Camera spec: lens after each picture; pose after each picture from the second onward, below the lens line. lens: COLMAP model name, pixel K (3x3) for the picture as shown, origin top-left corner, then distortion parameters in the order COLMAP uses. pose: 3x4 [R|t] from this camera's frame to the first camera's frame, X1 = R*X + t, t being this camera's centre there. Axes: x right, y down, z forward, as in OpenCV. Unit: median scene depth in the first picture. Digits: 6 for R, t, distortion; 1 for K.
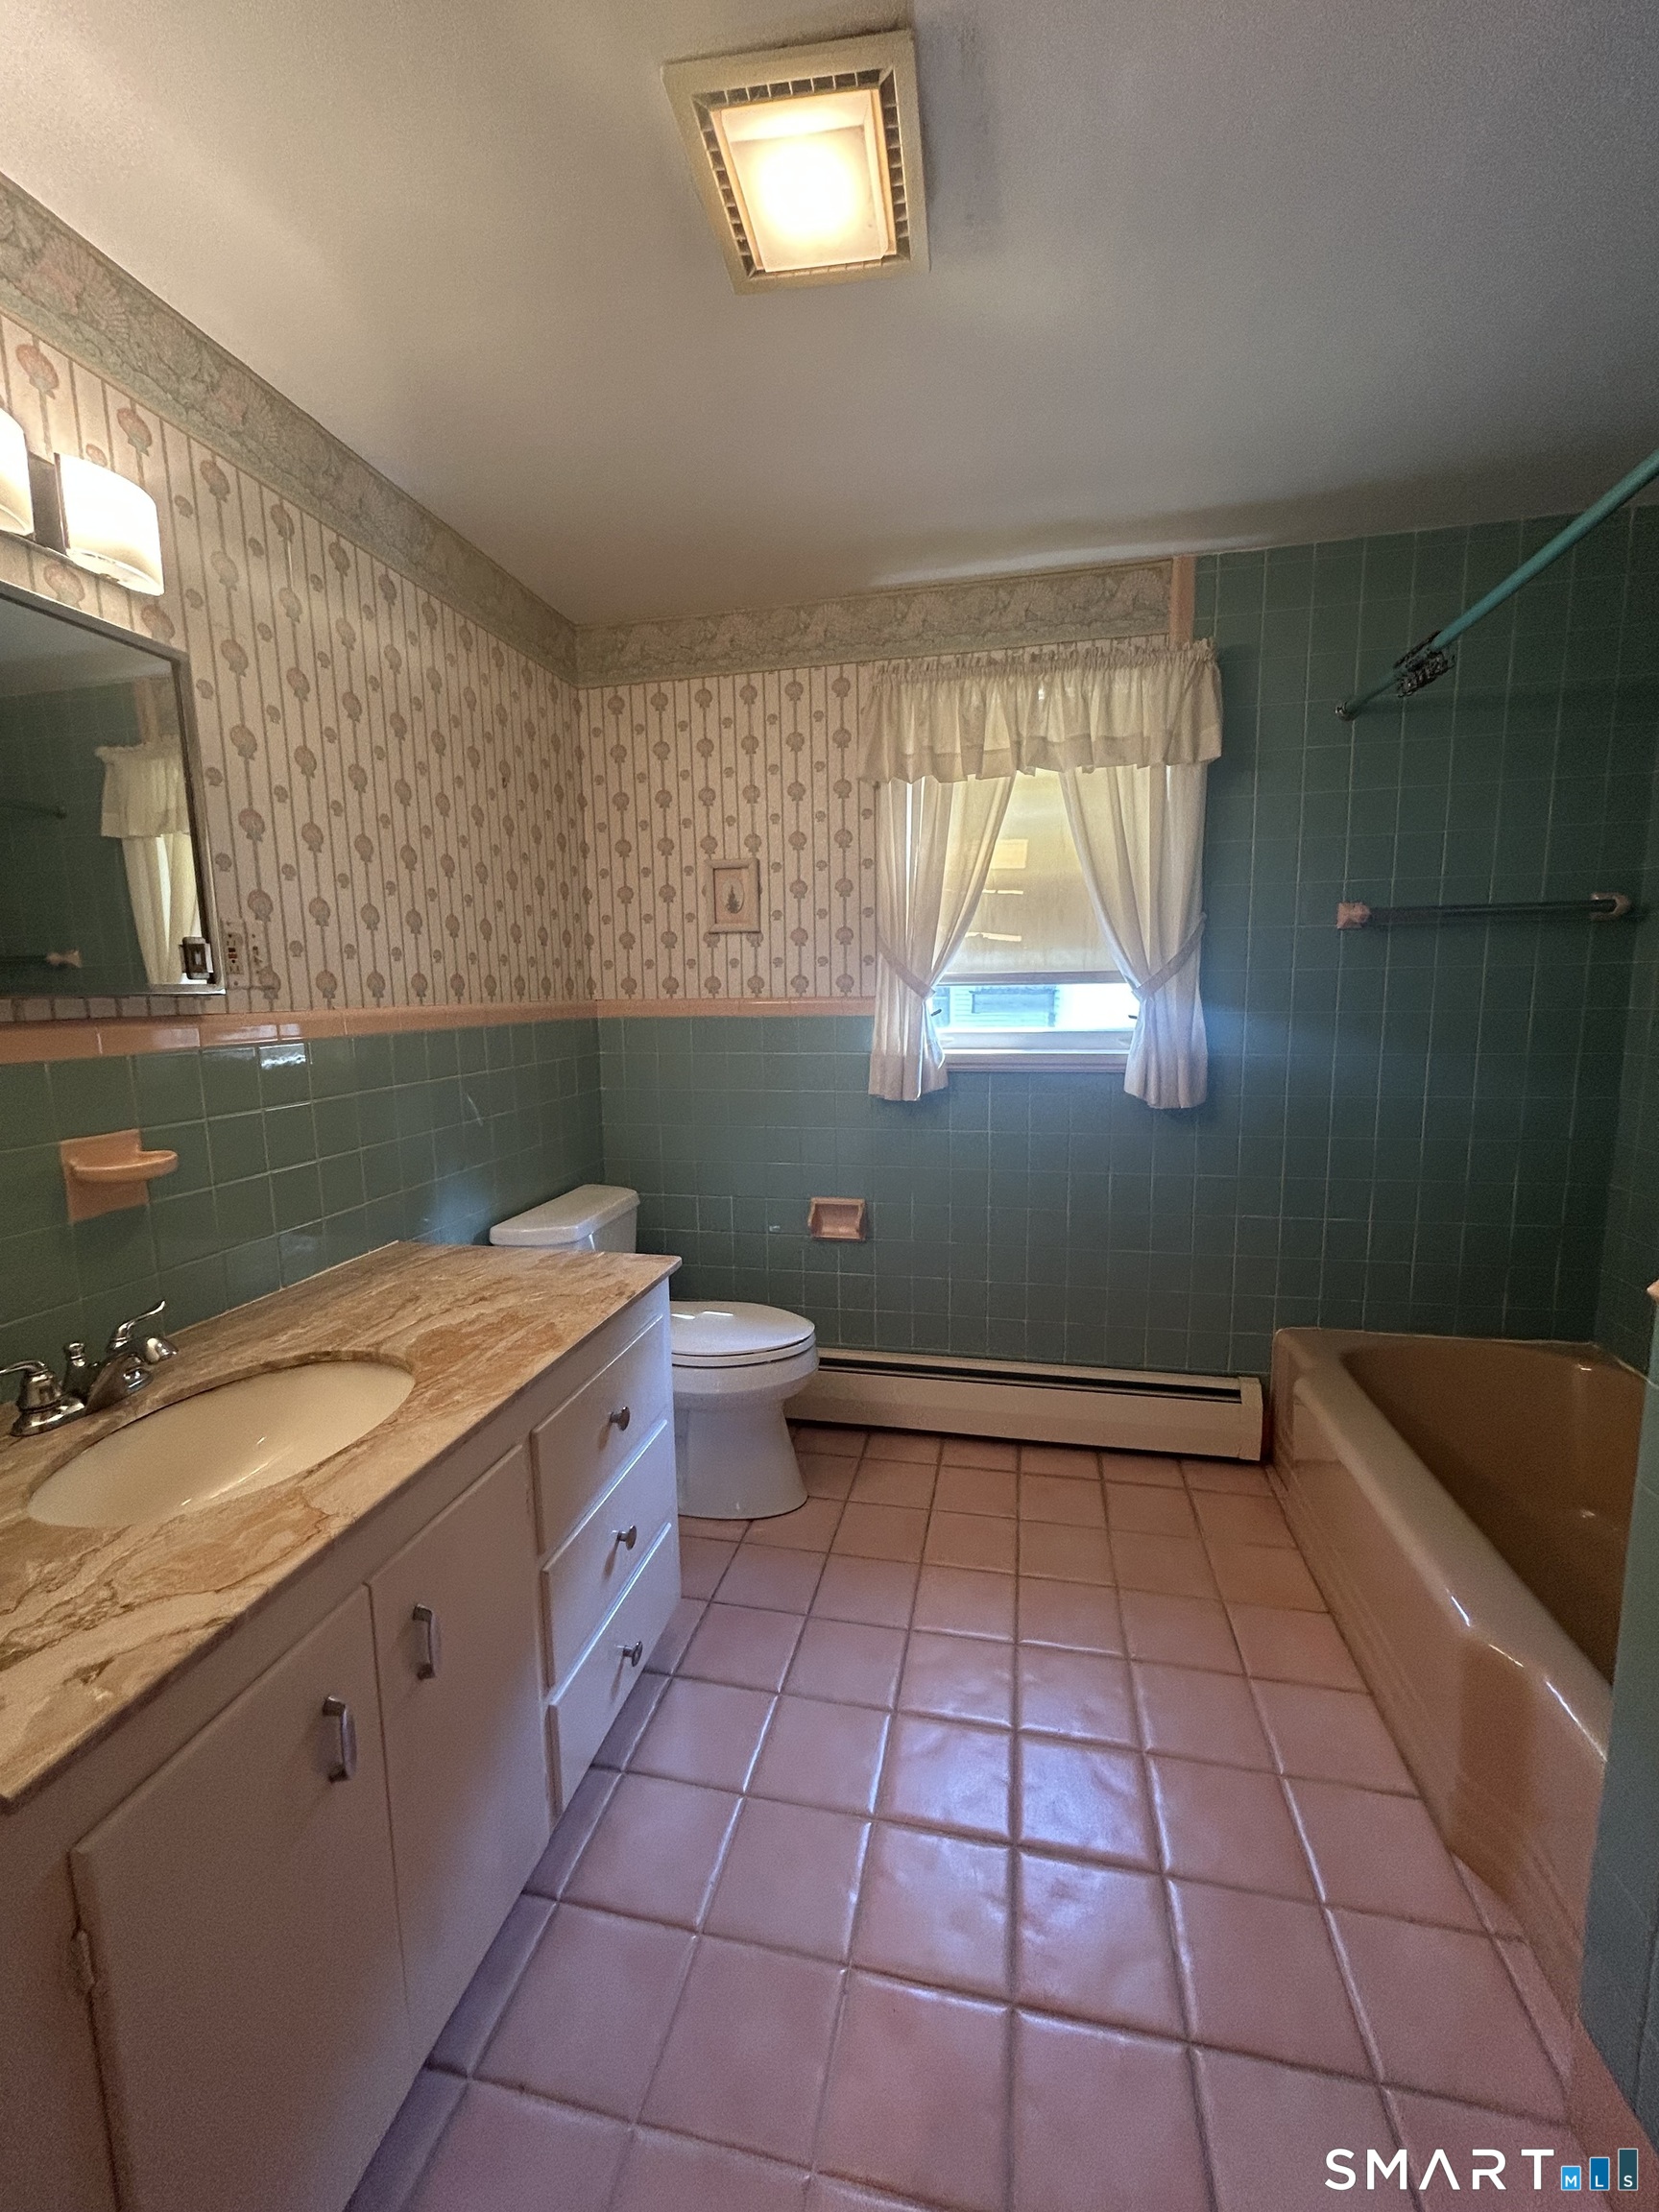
lens RADIAL K [[889.2, 0, 829.5], [0, 889.2, 1106.0], [0, 0, 1]] dist [0.000424, 0.000016]
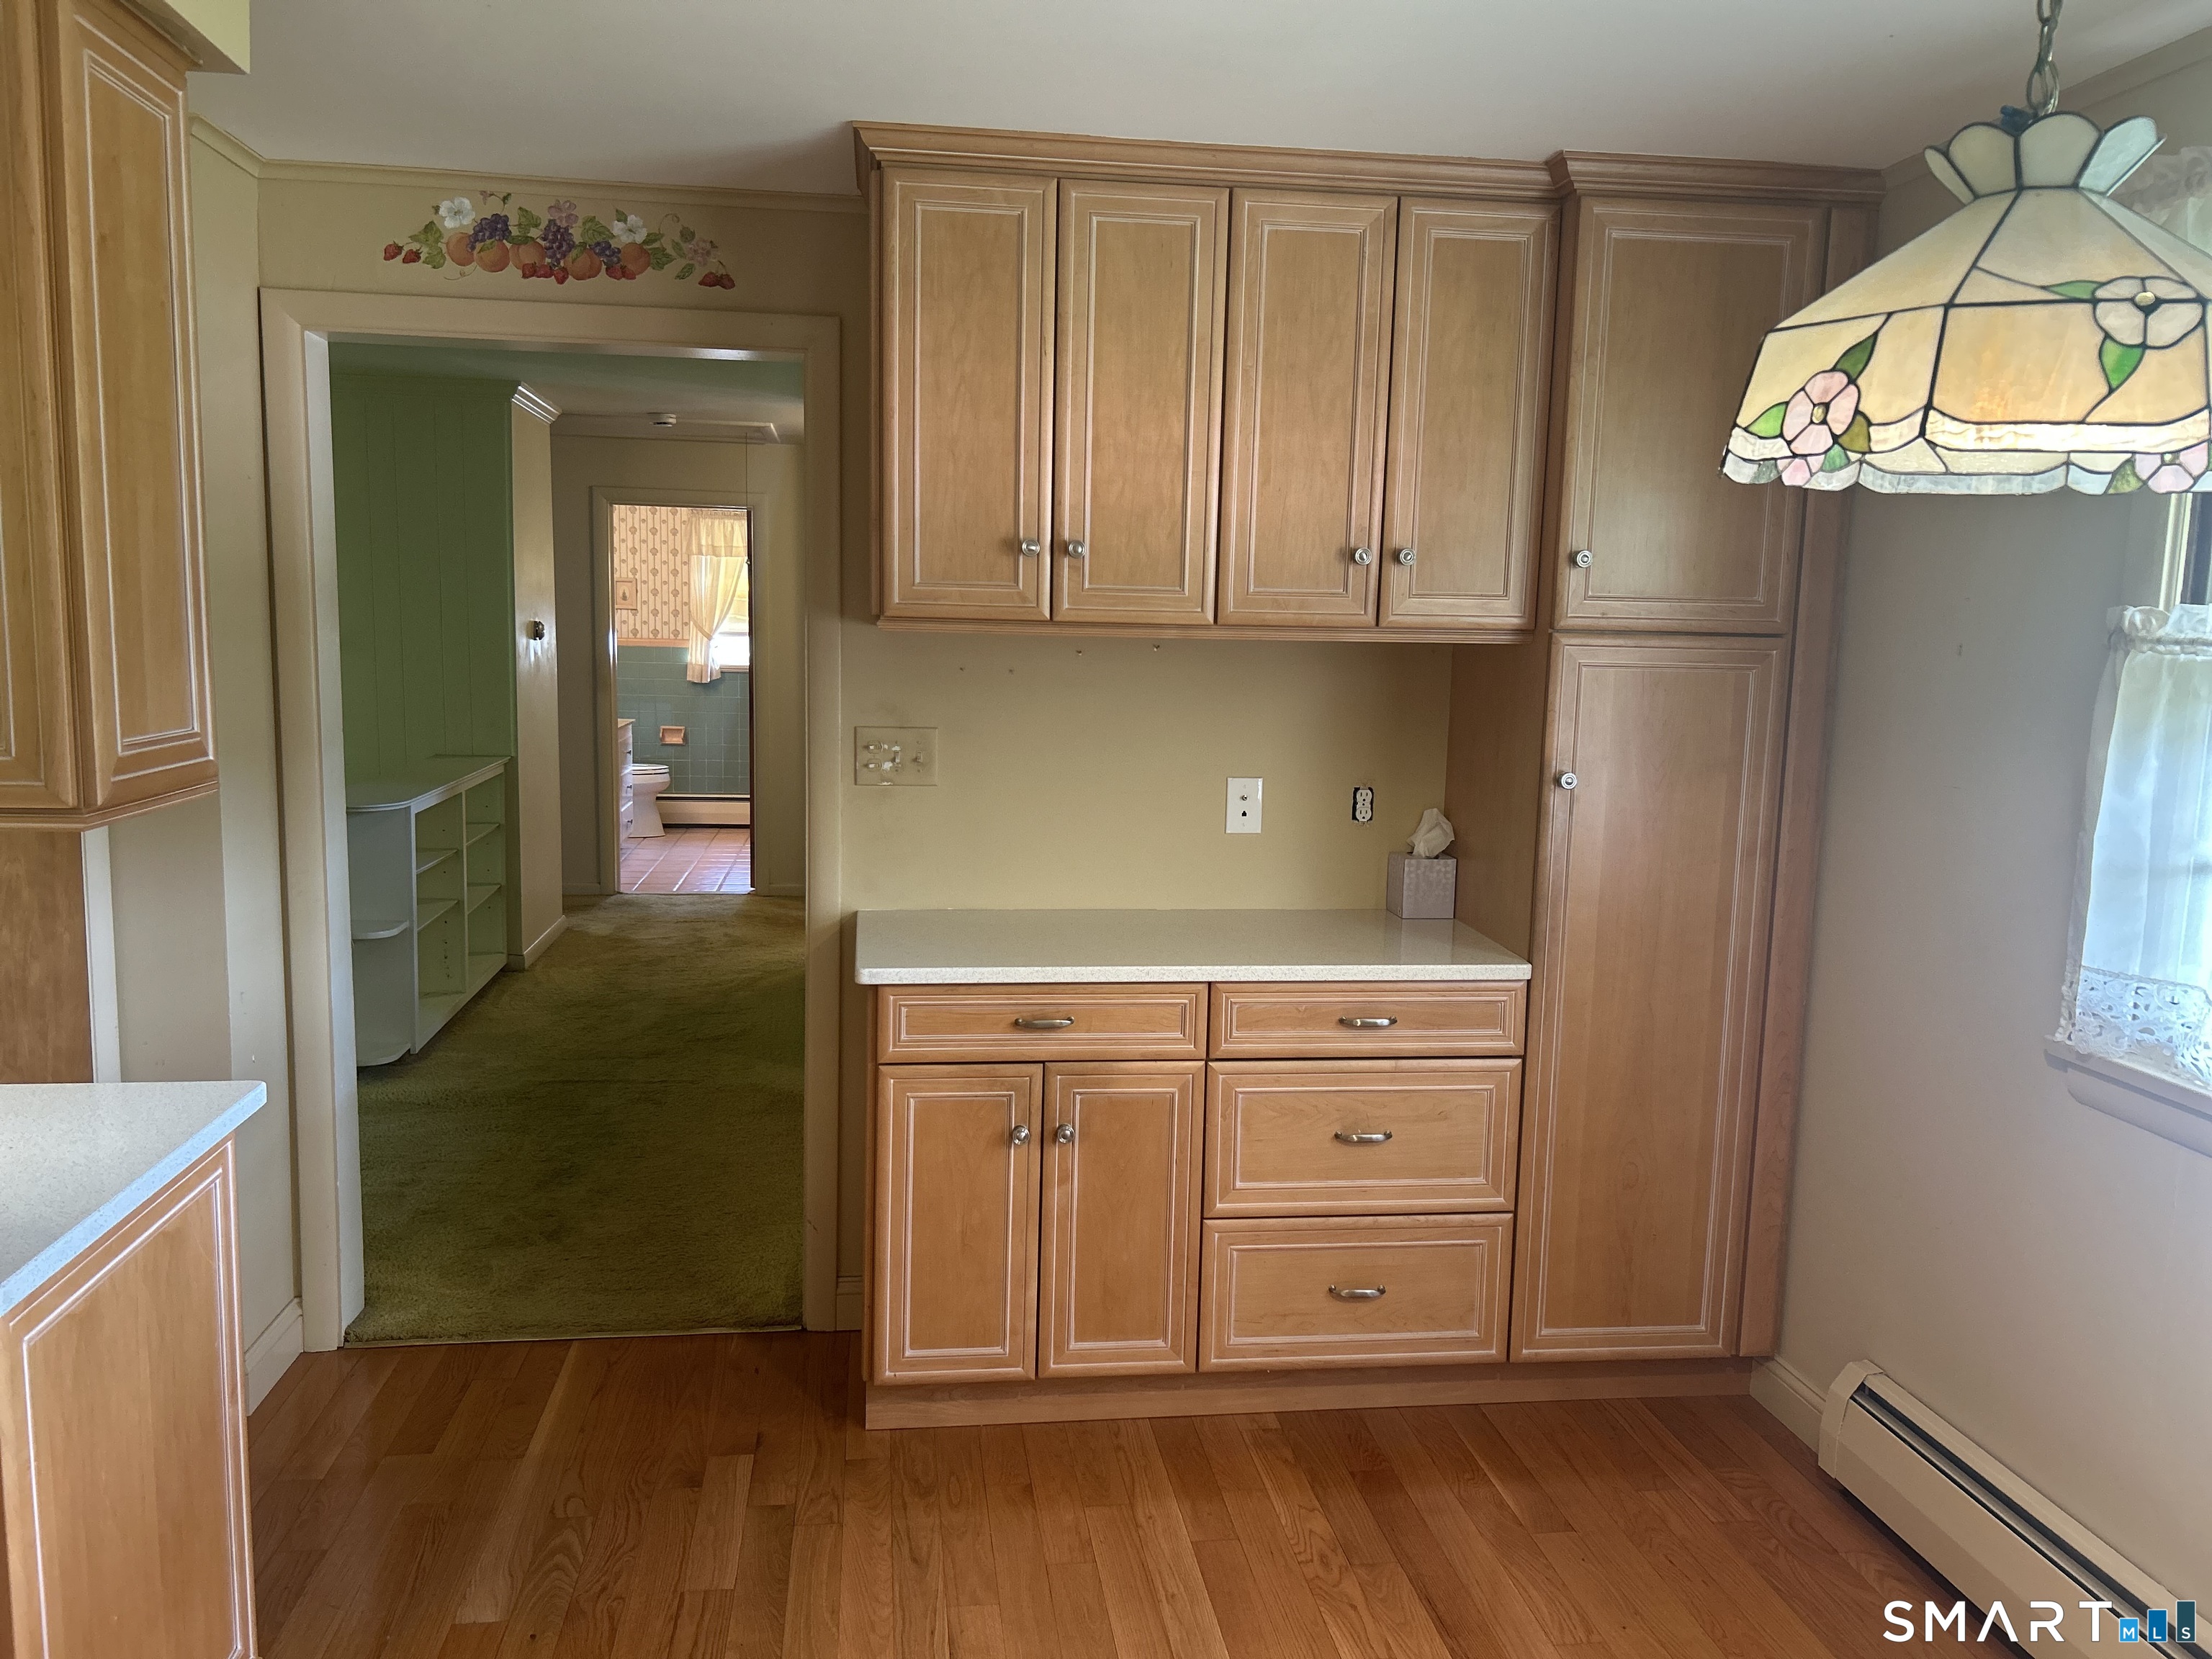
lens RADIAL K [[1657.3, 0, 1106.0], [0, 1657.3, 829.5], [0, 0, 1]] dist [0.084379, -0.103024]
pose [[0.942402, -0.004803, 0.334448, -0.394972], [0.008658, 0.999912, -0.010038, 0.444131], [-0.334370, 0.012356, 0.942361, -3.602101]]
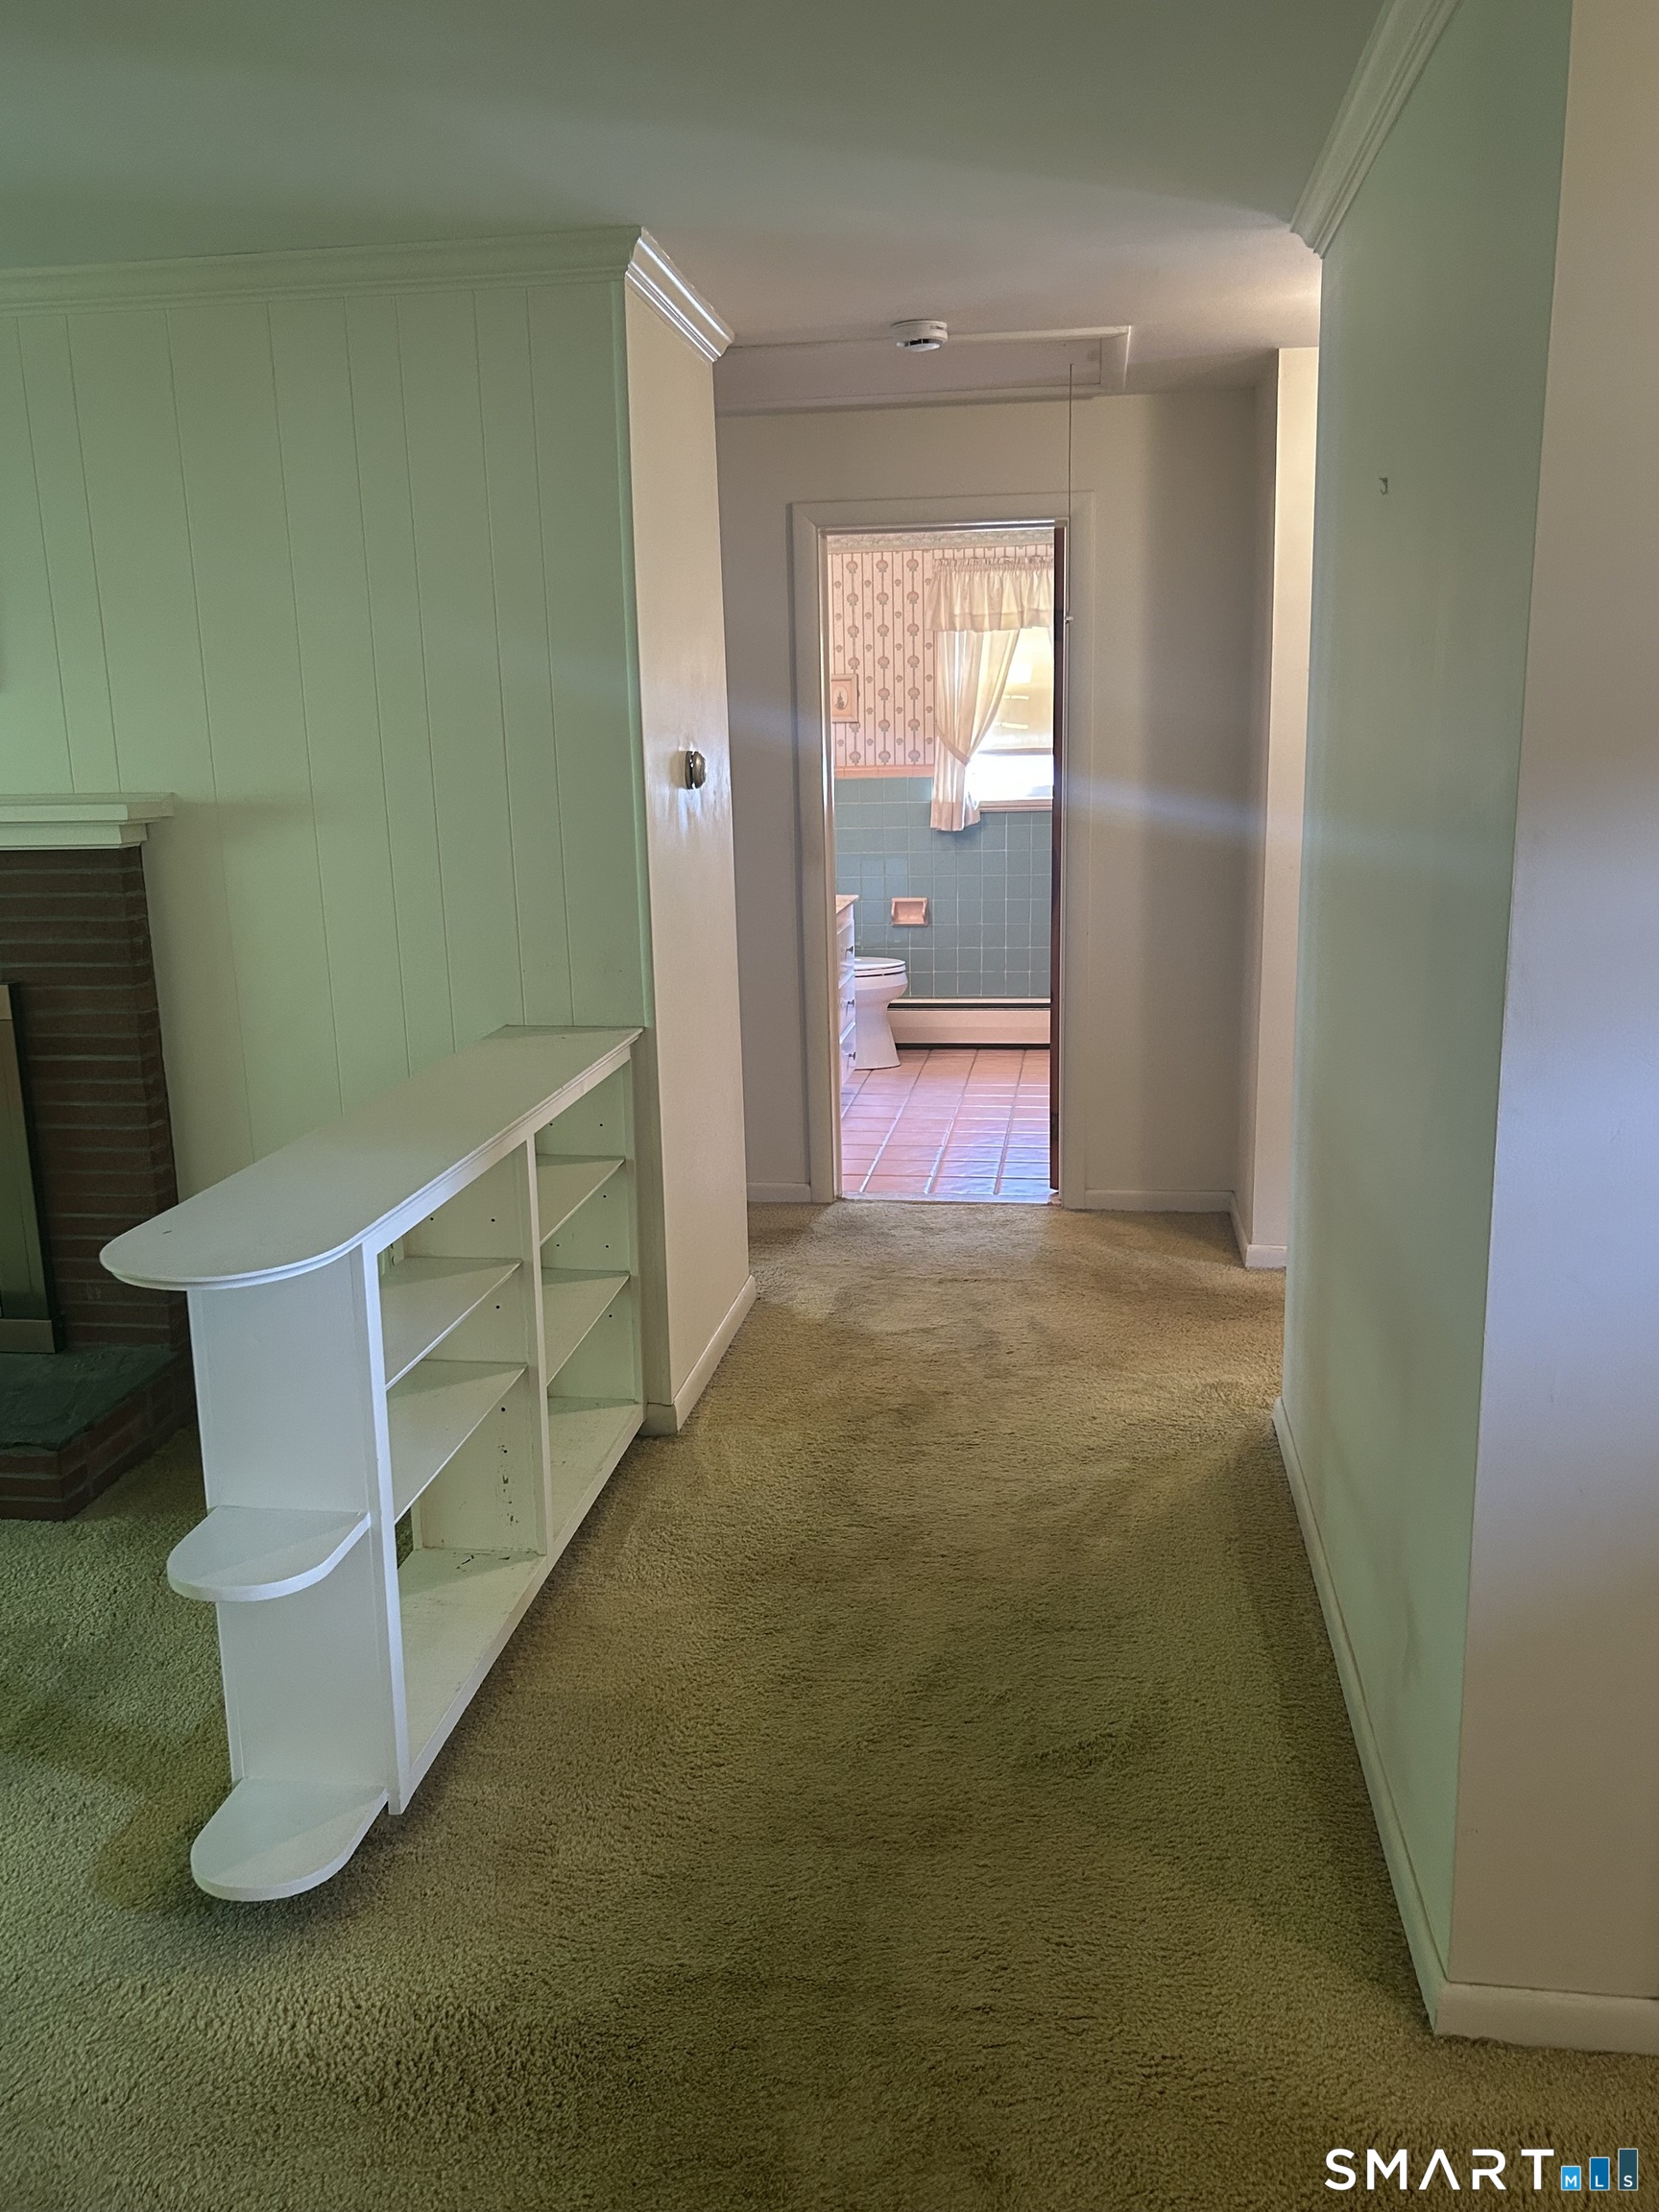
lens RADIAL K [[1820.0, 0, 829.5], [0, 1820.0, 1106.0], [0, 0, 1]] dist [0.117986, -0.001430]
pose [[0.998150, -0.018007, 0.058077, -0.333498], [0.014084, 0.997636, 0.067266, 0.260164], [-0.059151, -0.066323, 0.996043, -2.256036]]
